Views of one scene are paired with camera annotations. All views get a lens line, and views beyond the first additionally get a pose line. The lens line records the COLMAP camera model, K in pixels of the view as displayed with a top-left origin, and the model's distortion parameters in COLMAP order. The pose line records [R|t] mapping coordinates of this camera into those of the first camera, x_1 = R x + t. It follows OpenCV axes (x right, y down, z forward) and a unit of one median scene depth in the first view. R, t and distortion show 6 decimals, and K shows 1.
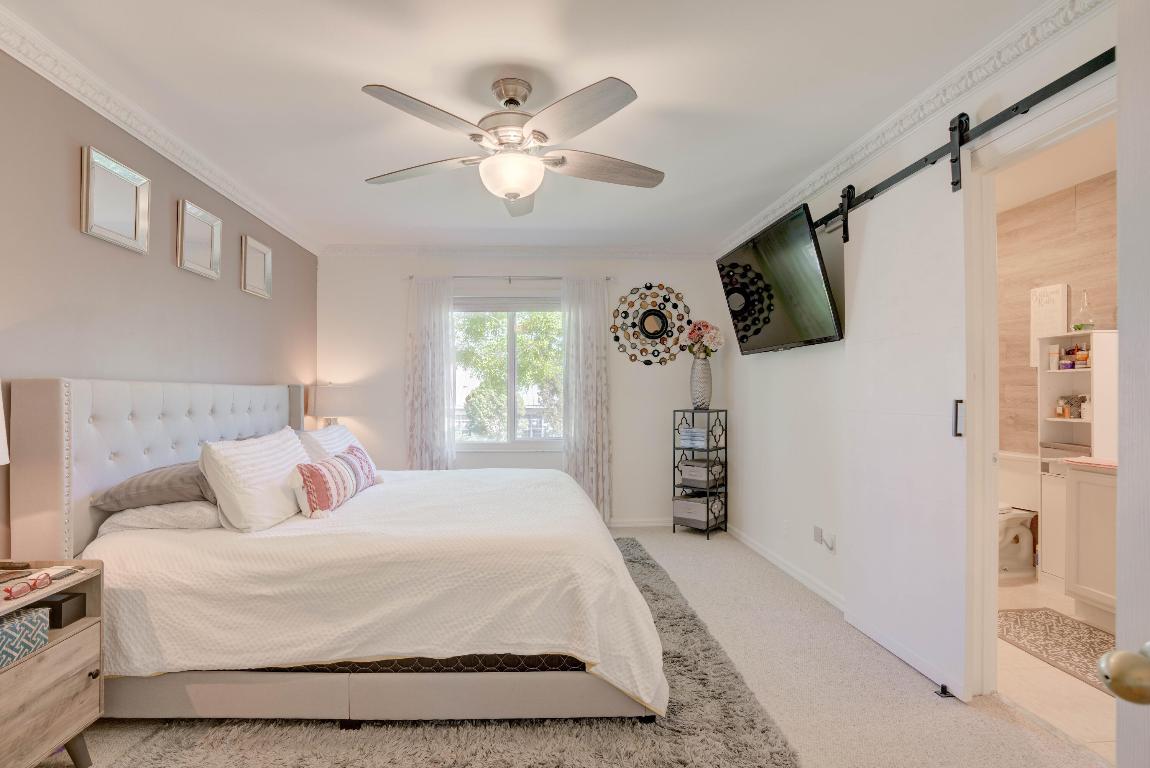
lens RADIAL K [[519.2, 0, 568.5], [0, 519.2, 386.5], [0, 0, 1]] dist [-0.054280, 0.018797]
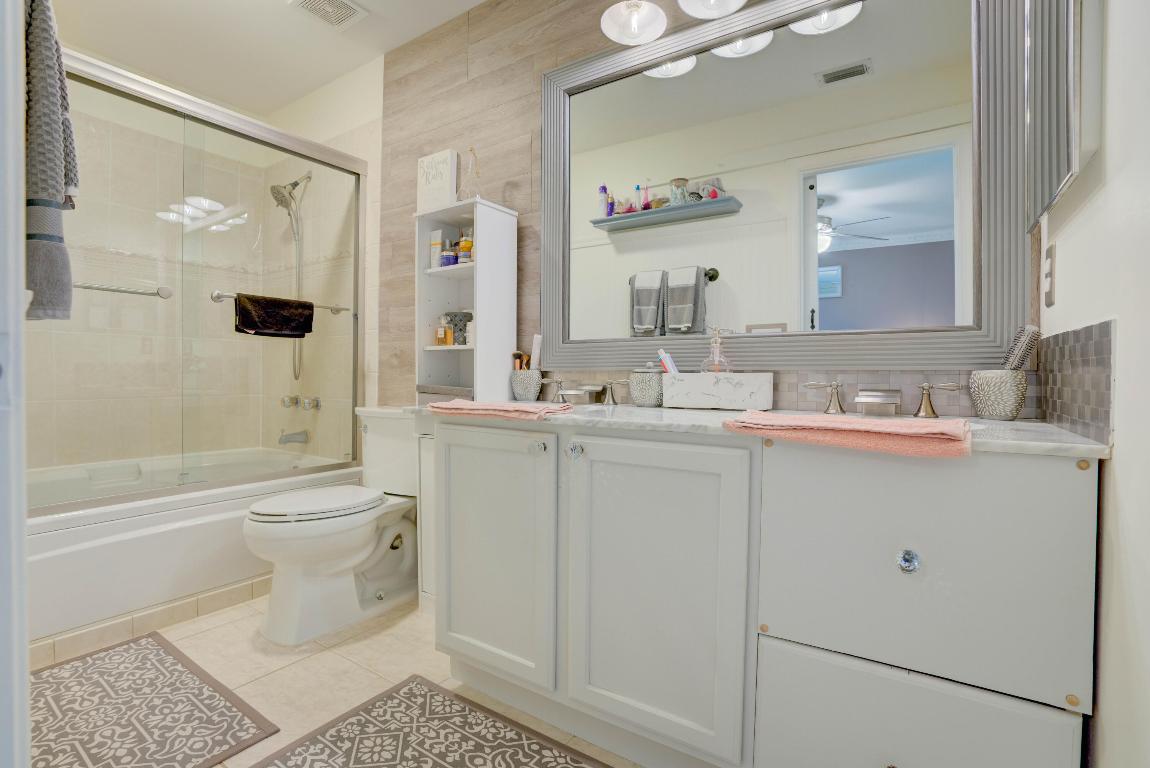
lens RADIAL K [[542.3, 0, 578.1], [0, 542.3, 372.6], [0, 0, 1]] dist [-0.040789, 0.021050]
pose [[0.589112, -0.005523, 0.808033, 0.506377], [-0.007759, 0.999892, 0.012492, 0.083565], [-0.808014, -0.013629, 0.589005, 0.437766]]
